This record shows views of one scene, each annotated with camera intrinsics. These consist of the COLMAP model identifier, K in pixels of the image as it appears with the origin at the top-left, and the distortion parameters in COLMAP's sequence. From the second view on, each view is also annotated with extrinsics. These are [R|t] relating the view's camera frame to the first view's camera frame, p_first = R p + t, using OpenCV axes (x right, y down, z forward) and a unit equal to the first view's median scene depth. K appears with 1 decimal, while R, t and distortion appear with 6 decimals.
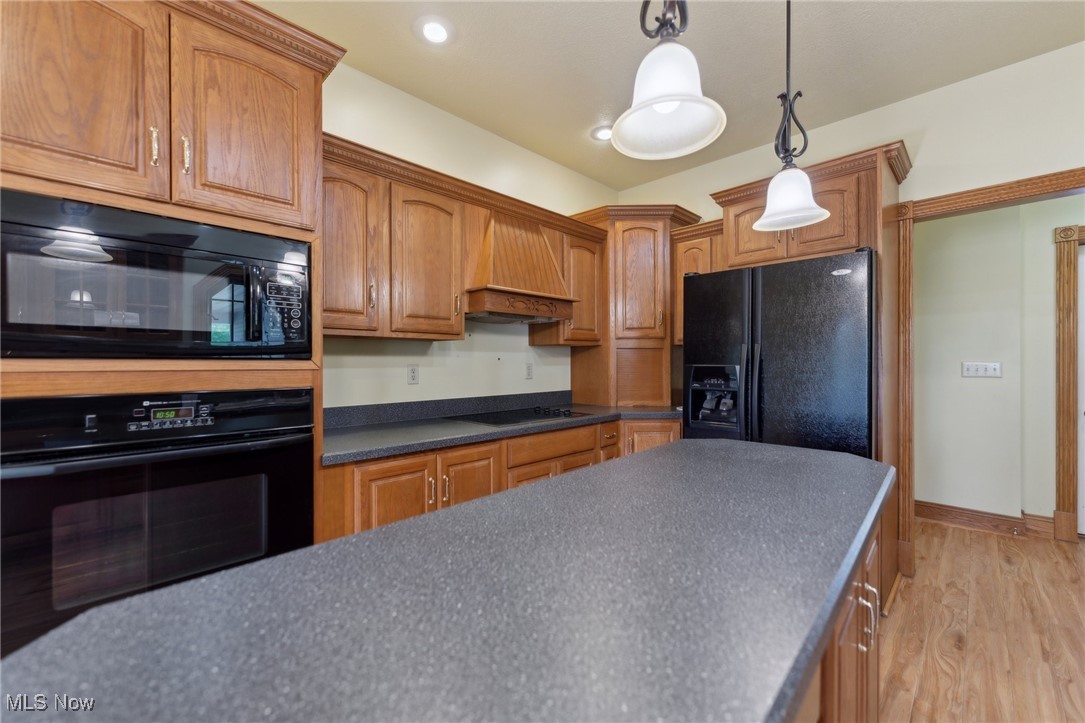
lens RADIAL K [[440.3, 0, 533.0], [0, 440.3, 363.7], [0, 0, 1]] dist [0.000000, -0.000082]
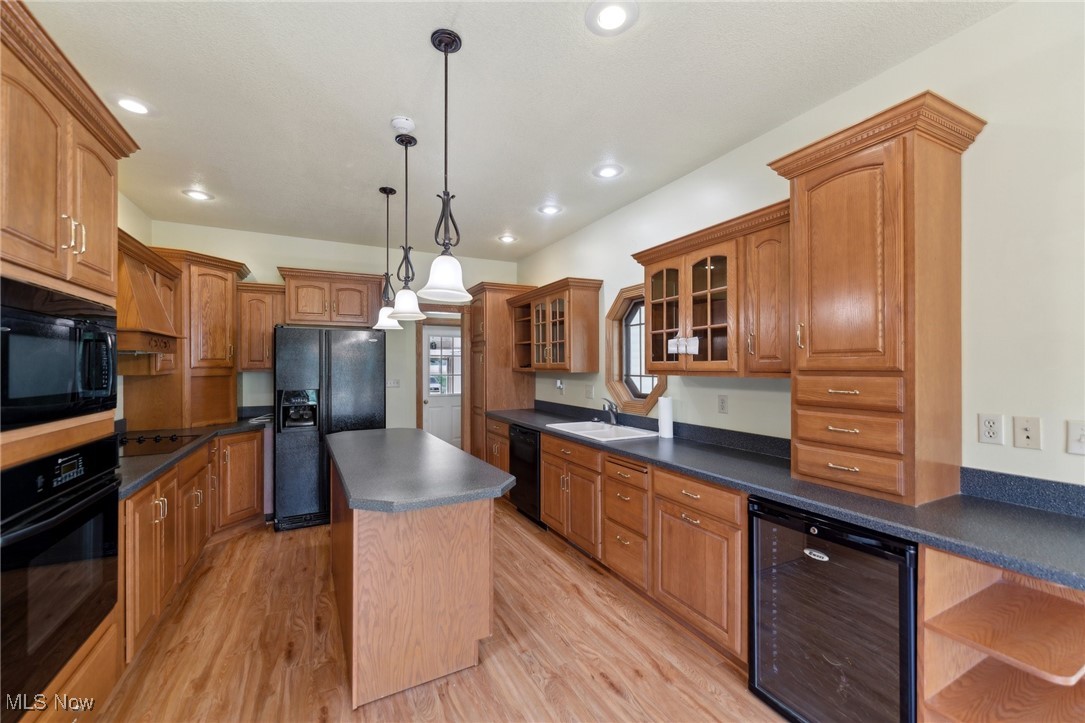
lens RADIAL K [[440.3, 0, 542.1], [0, 440.3, 362.5], [0, 0, 1]] dist [0.000000, -0.000082]
pose [[0.296281, 0.007319, 0.955073, -0.676230], [0.004572, 0.999948, -0.009082, -0.061301], [-0.955090, 0.007057, 0.296232, -0.217139]]
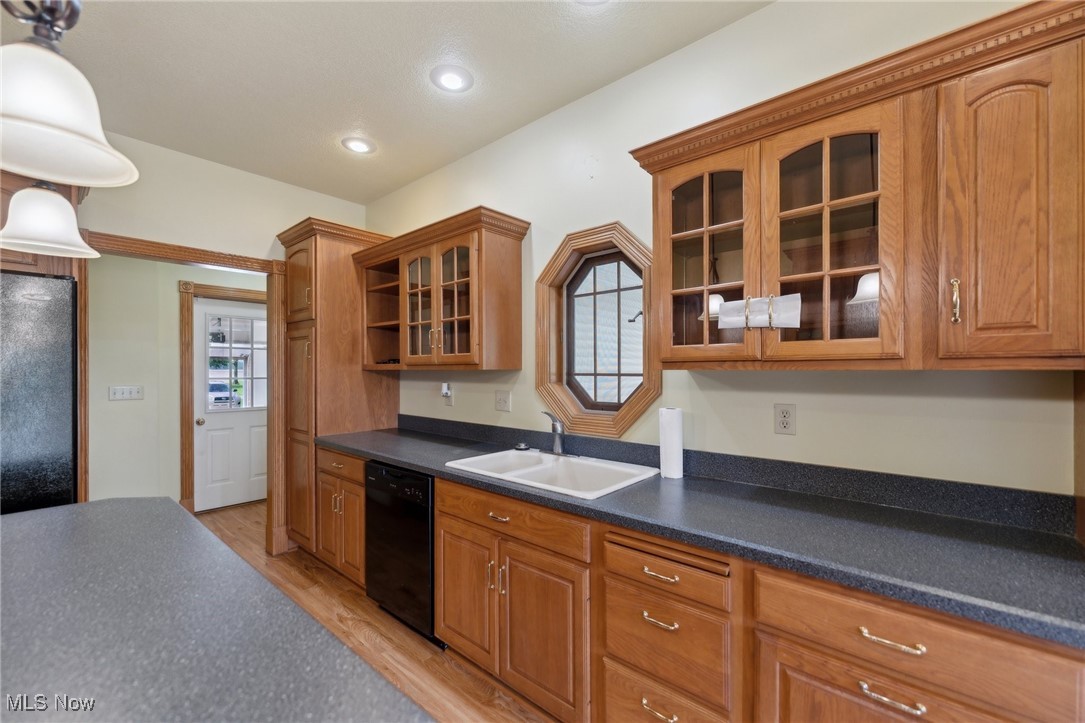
lens RADIAL K [[440.3, 0, 541.2], [0, 440.3, 368.8], [0, 0, 1]] dist [0.000000, -0.000082]
pose [[-0.076950, 0.003208, 0.997030, -0.173837], [0.005372, 0.999982, -0.002803, -0.041540], [-0.997020, 0.005141, -0.076966, 0.050639]]
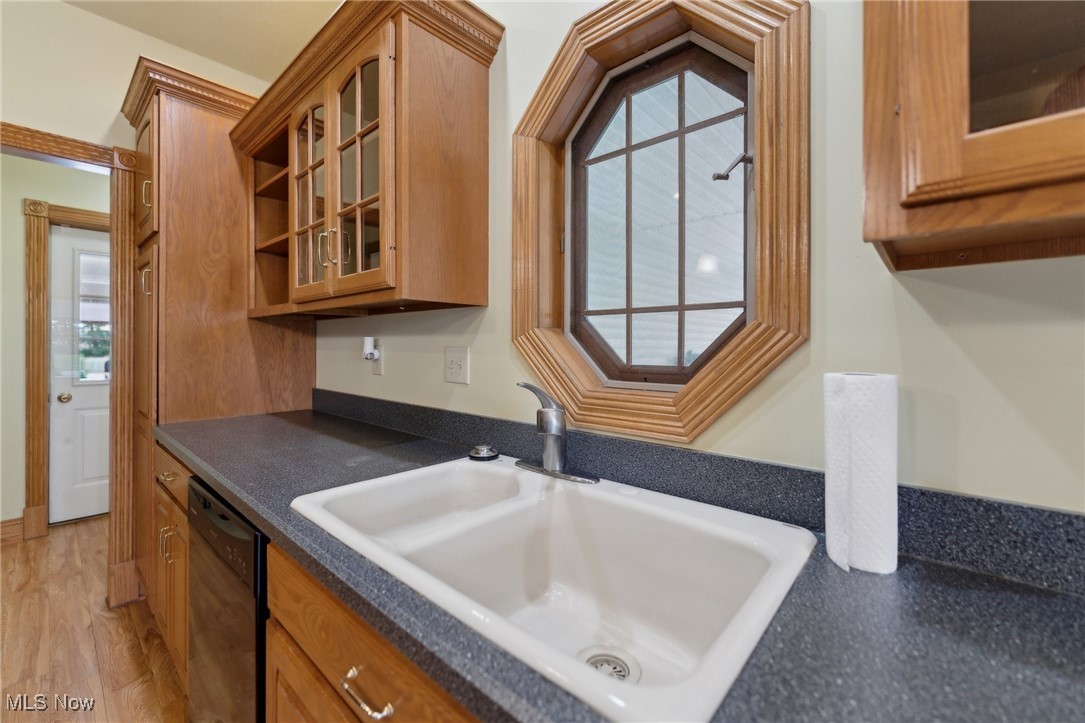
lens RADIAL K [[440.3, 0, 531.8], [0, 440.3, 349.1], [0, 0, 1]] dist [0.000000, -0.000082]
pose [[-0.050777, -0.003258, 0.998705, 0.226536], [0.000560, 0.999994, 0.003291, 0.001355], [-0.998710, 0.000726, -0.050775, -0.001154]]
